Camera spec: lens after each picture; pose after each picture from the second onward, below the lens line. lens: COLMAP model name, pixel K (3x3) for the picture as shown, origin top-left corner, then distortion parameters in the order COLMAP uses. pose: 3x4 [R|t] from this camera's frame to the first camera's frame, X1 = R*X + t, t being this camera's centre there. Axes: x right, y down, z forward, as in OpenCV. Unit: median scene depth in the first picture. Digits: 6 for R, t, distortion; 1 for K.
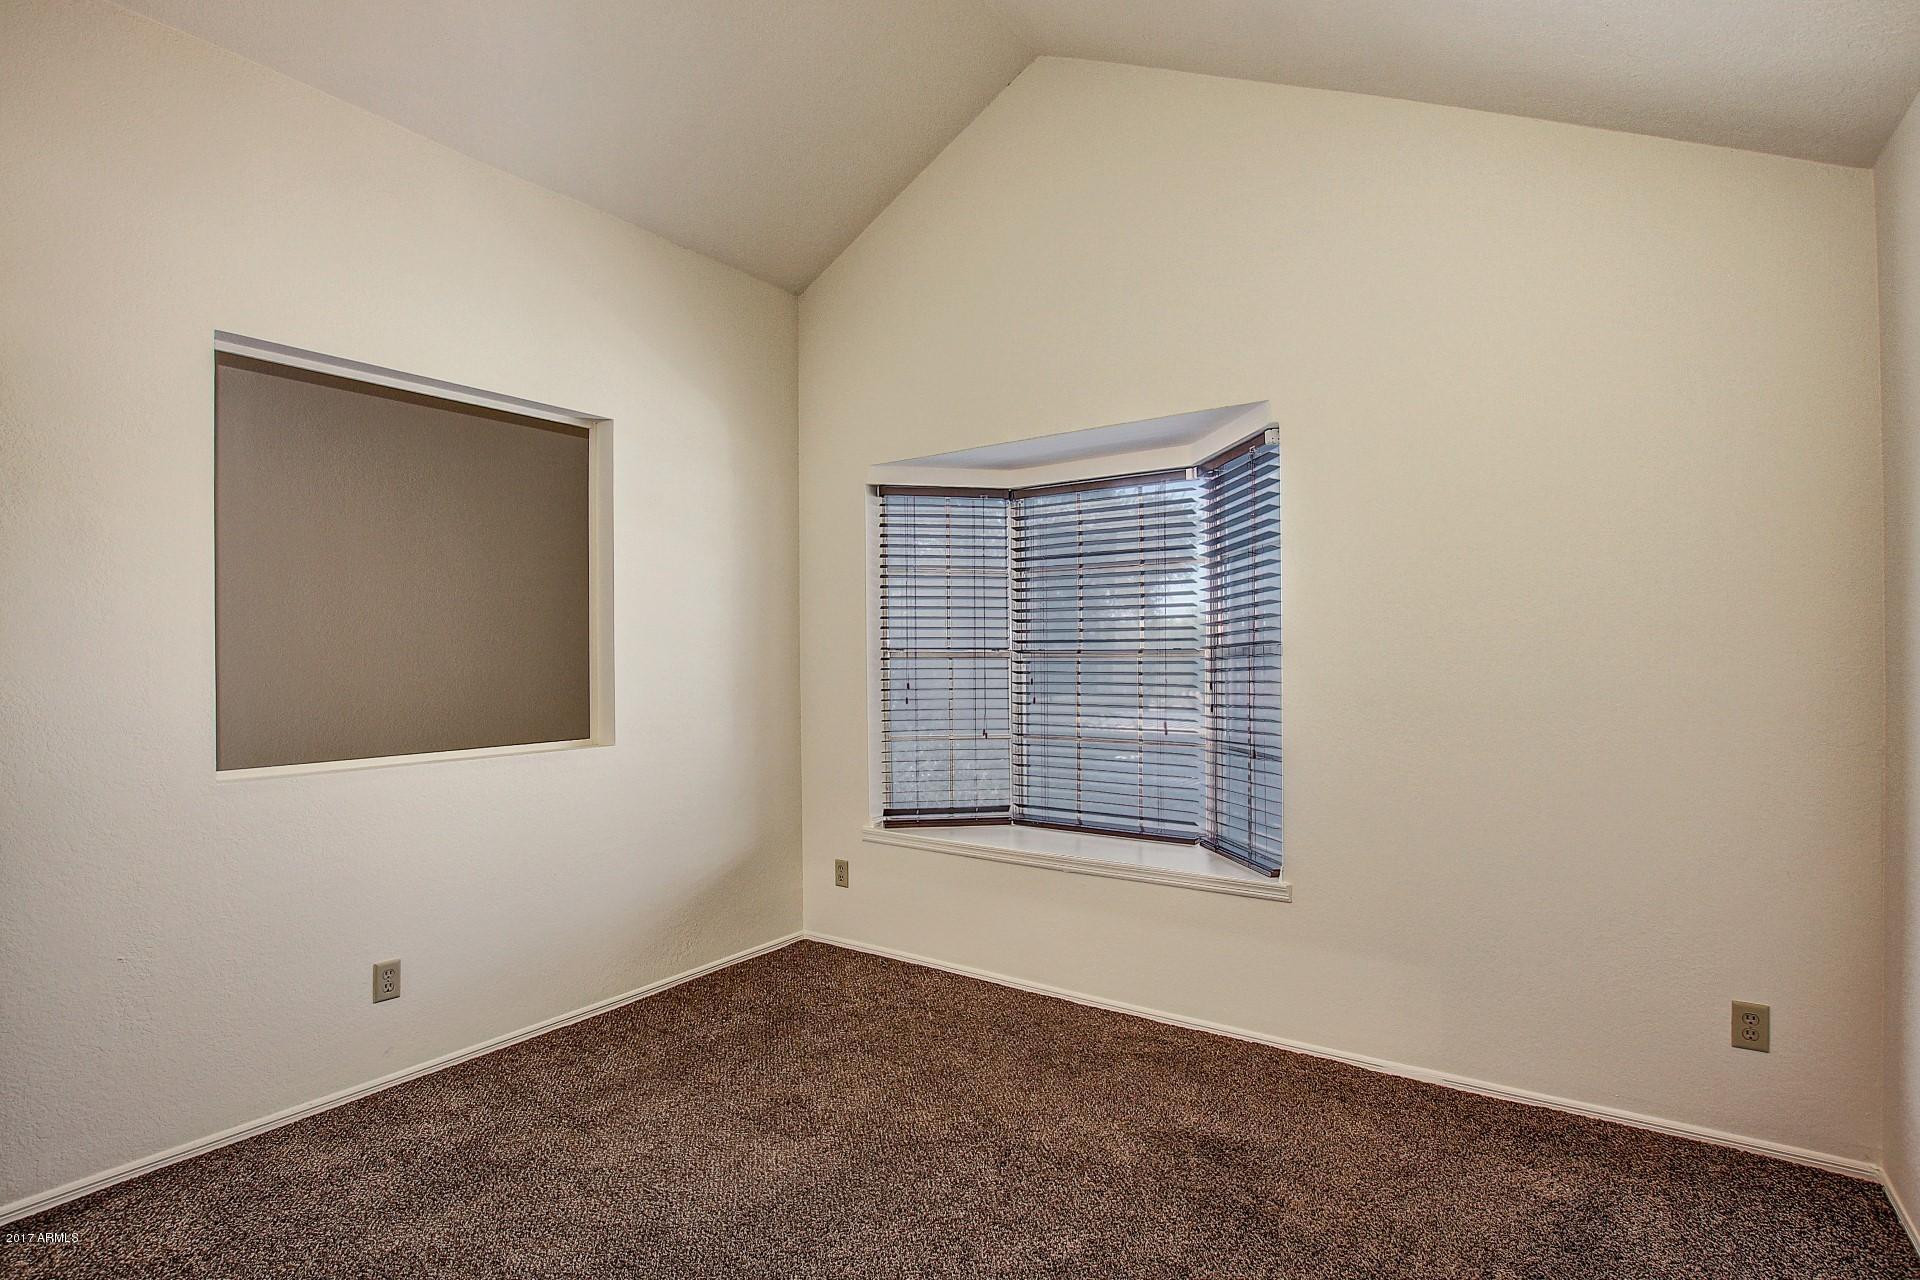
lens RADIAL K [[901.3, 0, 943.8], [0, 901.3, 662.1], [0, 0, 1]] dist [-0.030007, 0.000645]
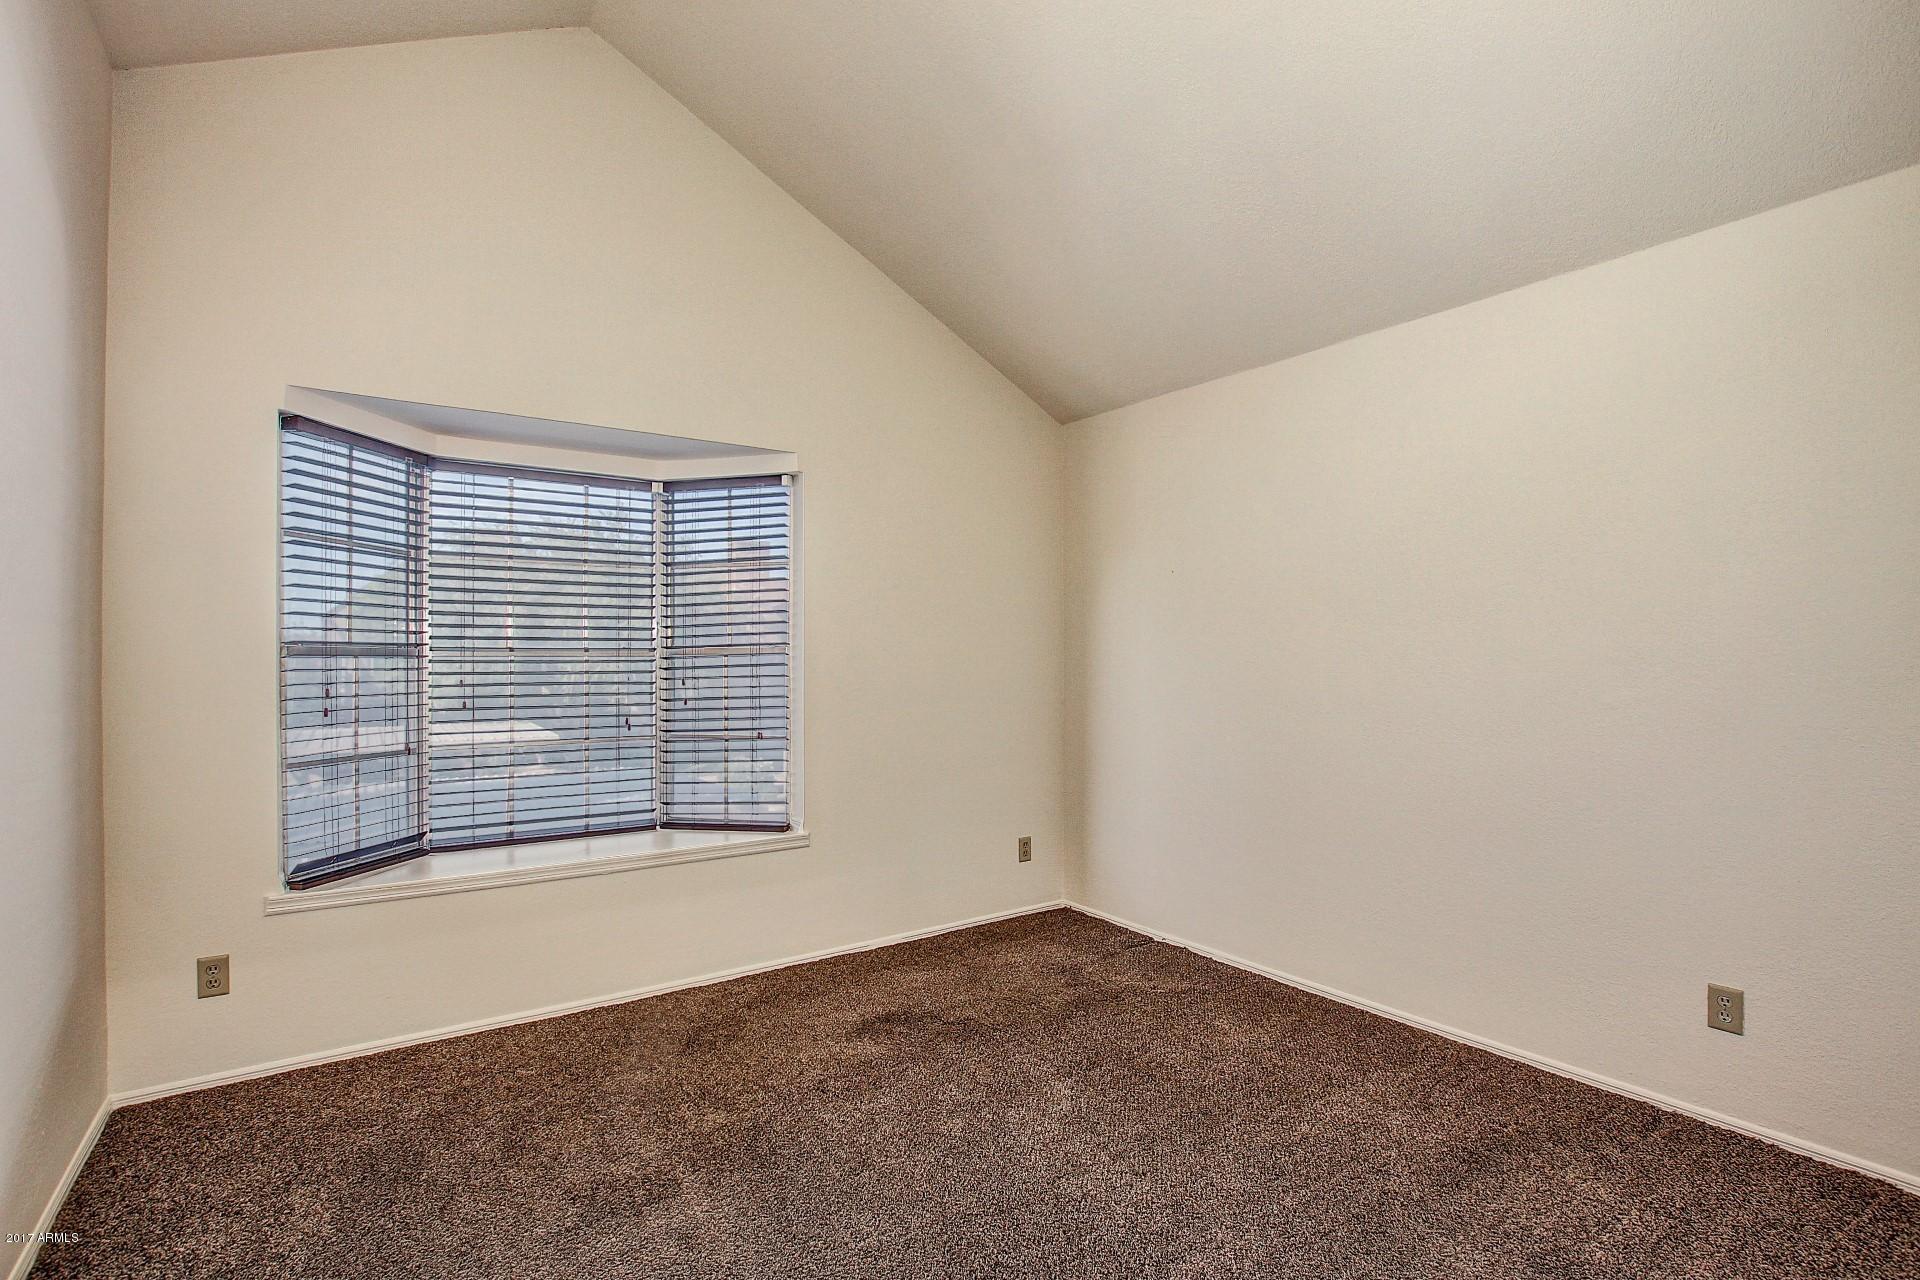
lens RADIAL K [[901.3, 0, 943.8], [0, 901.3, 662.1], [0, 0, 1]] dist [-0.030007, 0.000645]
pose [[0.342922, -0.002489, 0.939361, -0.583819], [0.001921, 0.999996, 0.001949, -0.000024], [-0.939362, 0.001136, 0.342925, 0.283217]]
